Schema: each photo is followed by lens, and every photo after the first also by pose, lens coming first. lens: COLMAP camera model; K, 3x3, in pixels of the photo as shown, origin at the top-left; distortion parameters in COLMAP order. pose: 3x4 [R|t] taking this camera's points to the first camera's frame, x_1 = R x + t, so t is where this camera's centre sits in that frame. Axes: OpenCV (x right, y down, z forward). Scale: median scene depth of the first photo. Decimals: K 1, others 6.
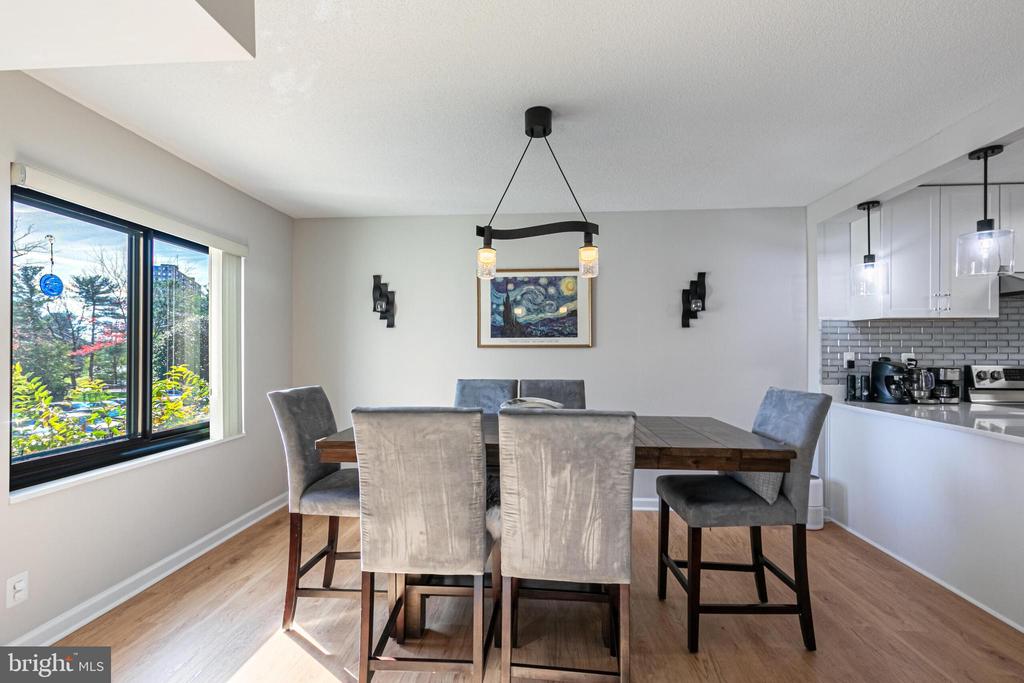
lens RADIAL K [[458.5, 0, 513.5], [0, 458.5, 347.2], [0, 0, 1]] dist [0.009683, -0.002757]
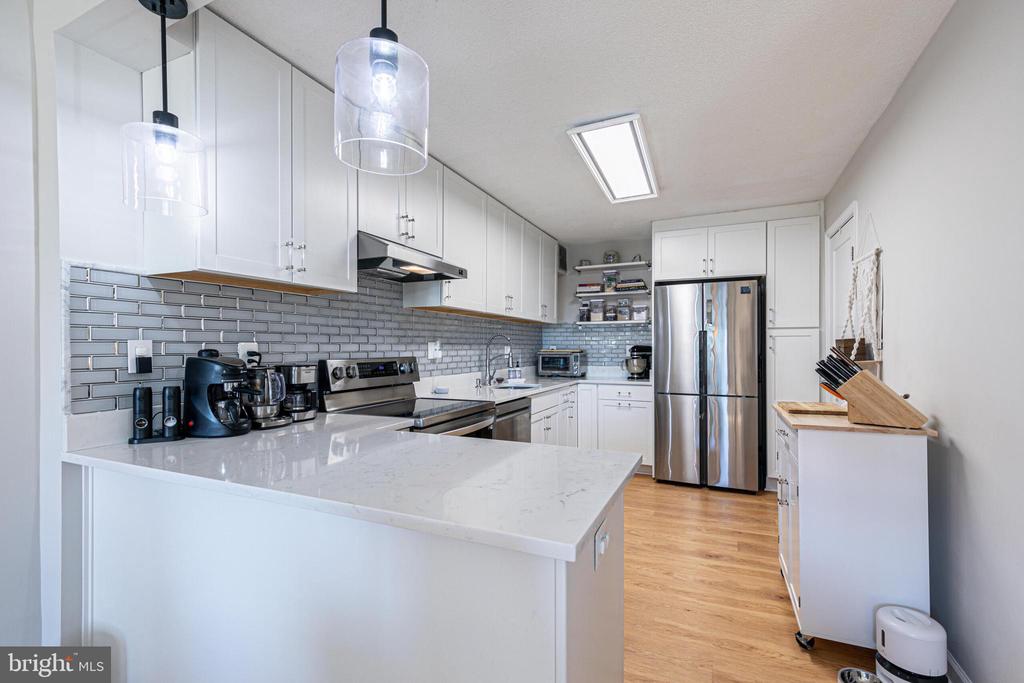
lens RADIAL K [[458.5, 0, 508.6], [0, 458.5, 349.4], [0, 0, 1]] dist [0.009683, -0.002757]
pose [[0.352357, -0.007309, 0.935837, 0.419490], [-0.001715, 0.999963, 0.008456, 0.016233], [-0.935864, -0.004584, 0.352331, 0.476986]]
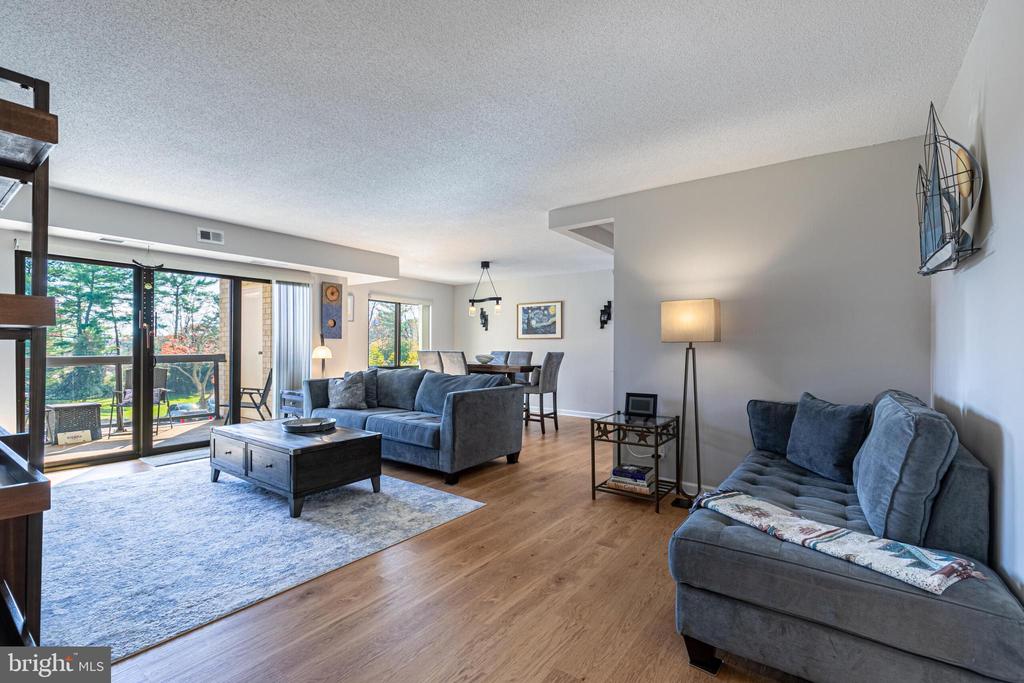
lens RADIAL K [[458.5, 0, 509.1], [0, 458.5, 344.9], [0, 0, 1]] dist [0.009683, -0.002757]
pose [[0.842796, 0.003207, -0.538224, 1.199470], [-0.003658, 0.999993, 0.000229, 0.031256], [0.538221, 0.001776, 0.842802, -0.984310]]
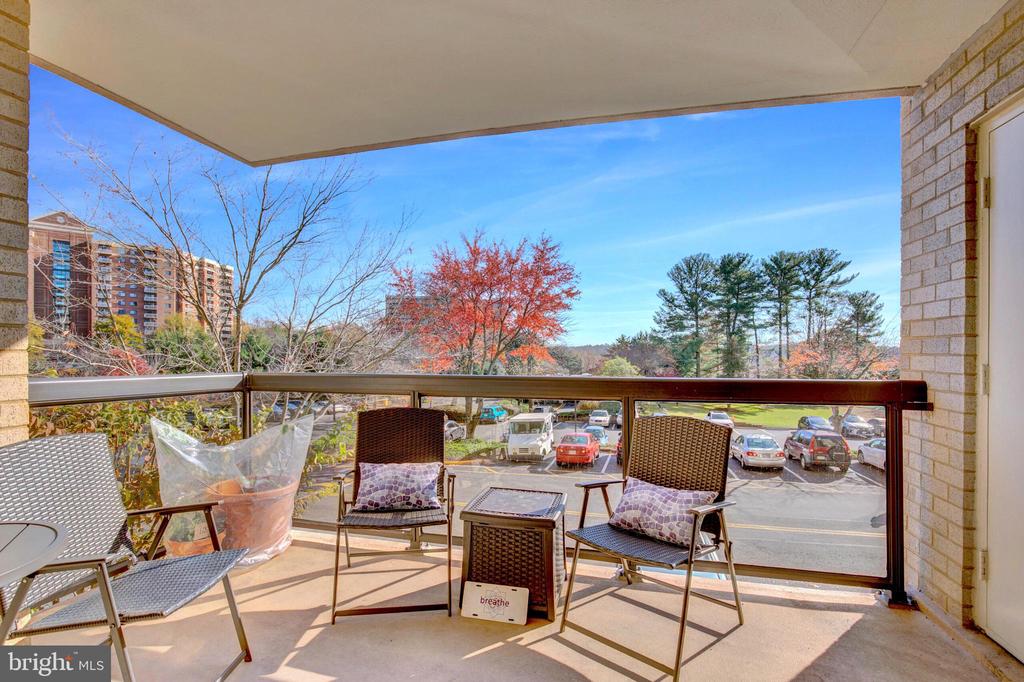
lens RADIAL K [[479.6, 0, 509.2], [0, 479.6, 356.4], [0, 0, 1]] dist [-0.033154, -0.000581]
pose [[-0.188775, 0.014186, -0.981918, -0.423306], [-0.003584, 0.999879, 0.015135, 0.038169], [0.982014, 0.006376, -0.188701, -0.289118]]
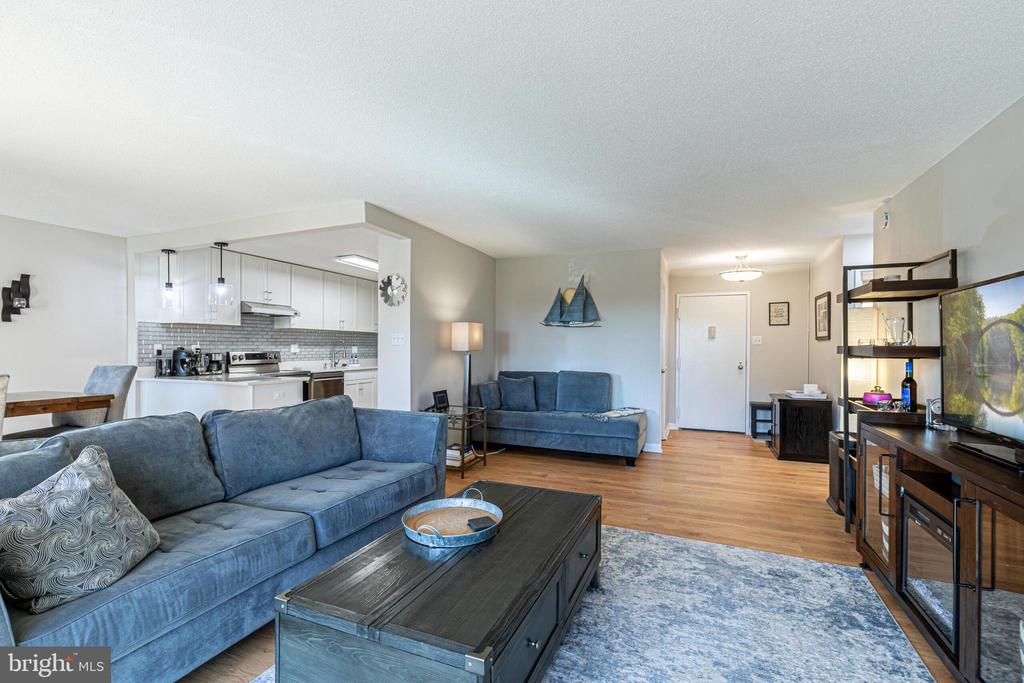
lens RADIAL K [[458.5, 0, 508.5], [0, 458.5, 347.6], [0, 0, 1]] dist [0.009683, -0.002757]
pose [[0.320197, -0.002441, 0.947348, -0.318006], [-0.005621, 0.999974, 0.004477, 0.008932], [-0.947334, -0.006758, 0.320175, -0.549471]]
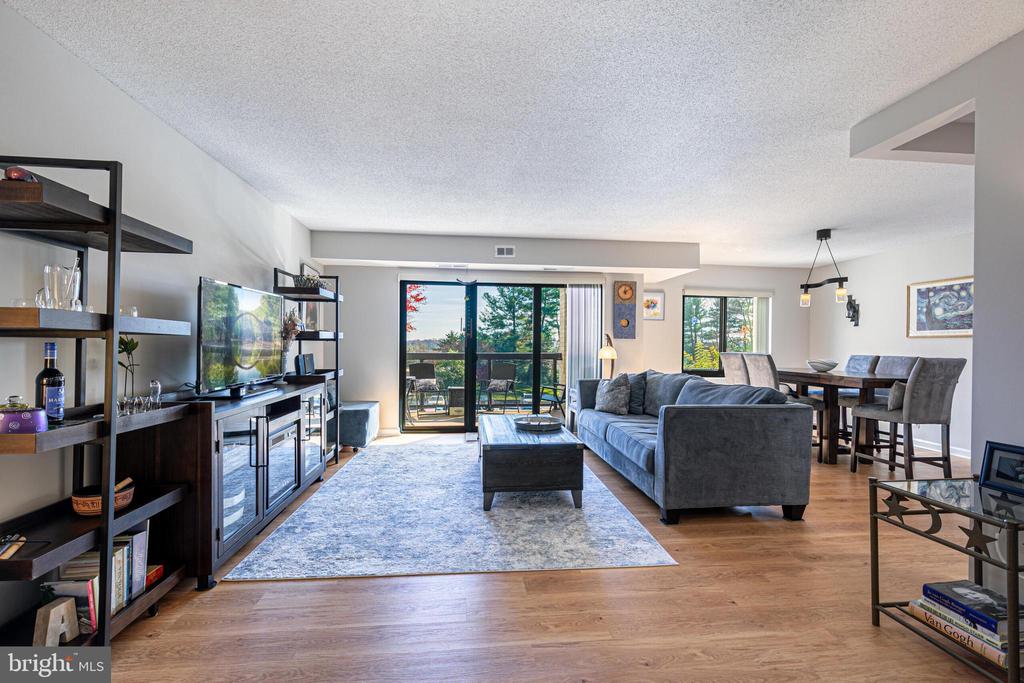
lens RADIAL K [[458.5, 0, 509.4], [0, 458.5, 345.0], [0, 0, 1]] dist [0.009683, -0.002757]
pose [[0.172309, 0.002596, -0.985040, 1.286216], [-0.006435, 0.999978, 0.001510, 0.033588], [0.985022, 0.006078, 0.172322, -0.570005]]
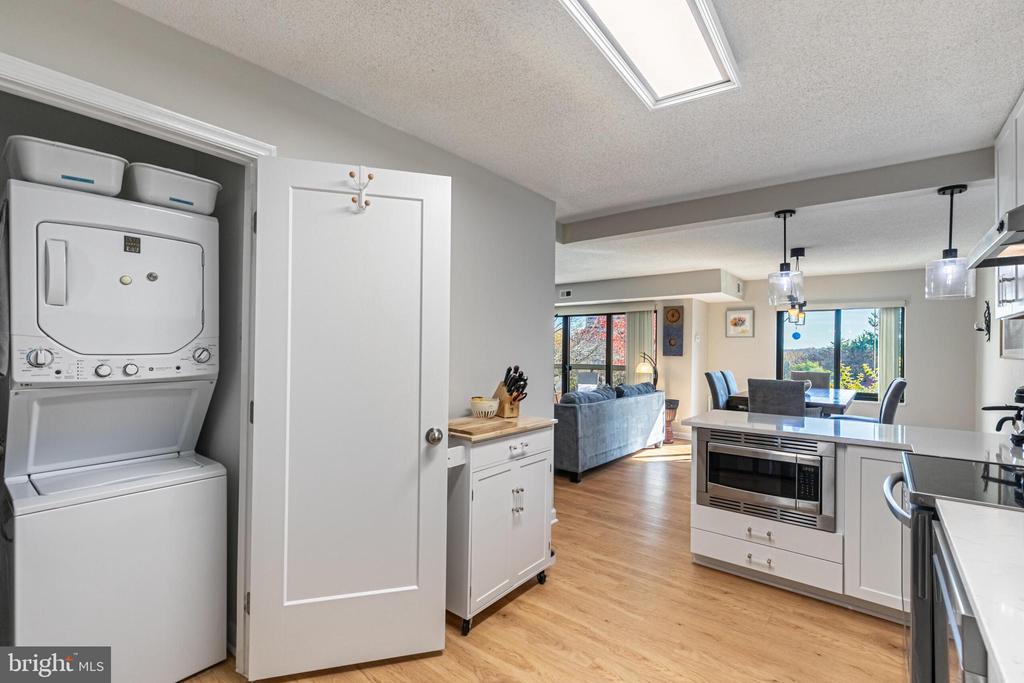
lens RADIAL K [[458.5, 0, 504.7], [0, 458.5, 346.1], [0, 0, 1]] dist [0.009683, -0.002757]
pose [[-0.577315, -0.009992, -0.816460, 1.710767], [-0.007374, 0.999948, -0.007024, -0.014953], [0.816488, 0.001966, -0.577359, 0.728466]]
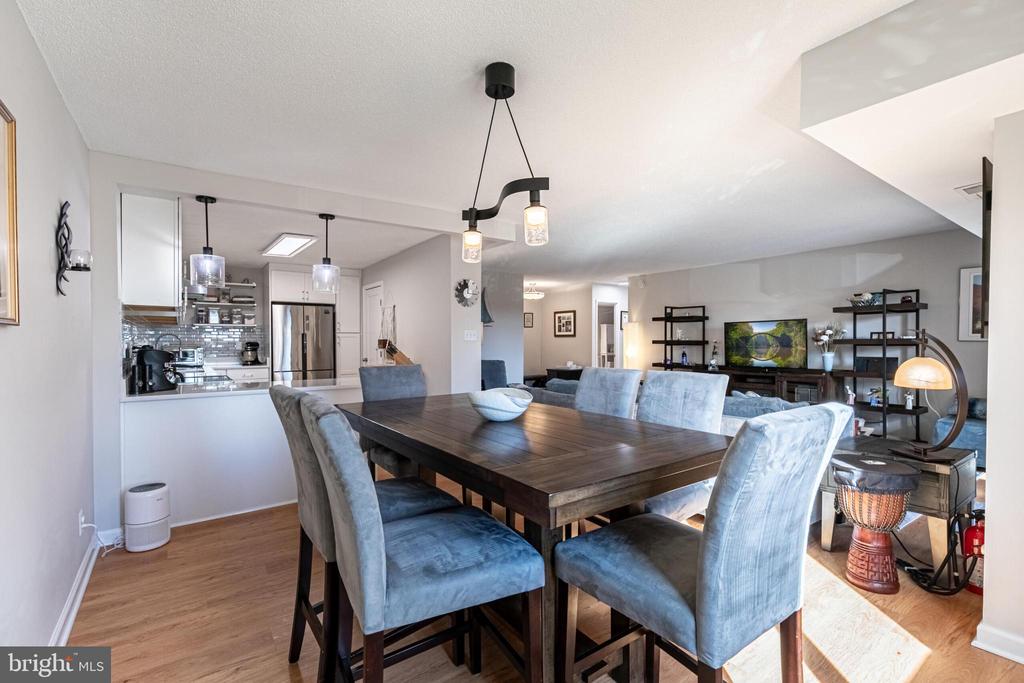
lens RADIAL K [[458.5, 0, 514.0], [0, 458.5, 345.2], [0, 0, 1]] dist [0.009683, -0.002757]
pose [[-0.638300, -0.007162, 0.769755, -0.427876], [-0.001677, 0.999967, 0.007913, 0.012332], [-0.769786, 0.003759, -0.638291, 0.991416]]
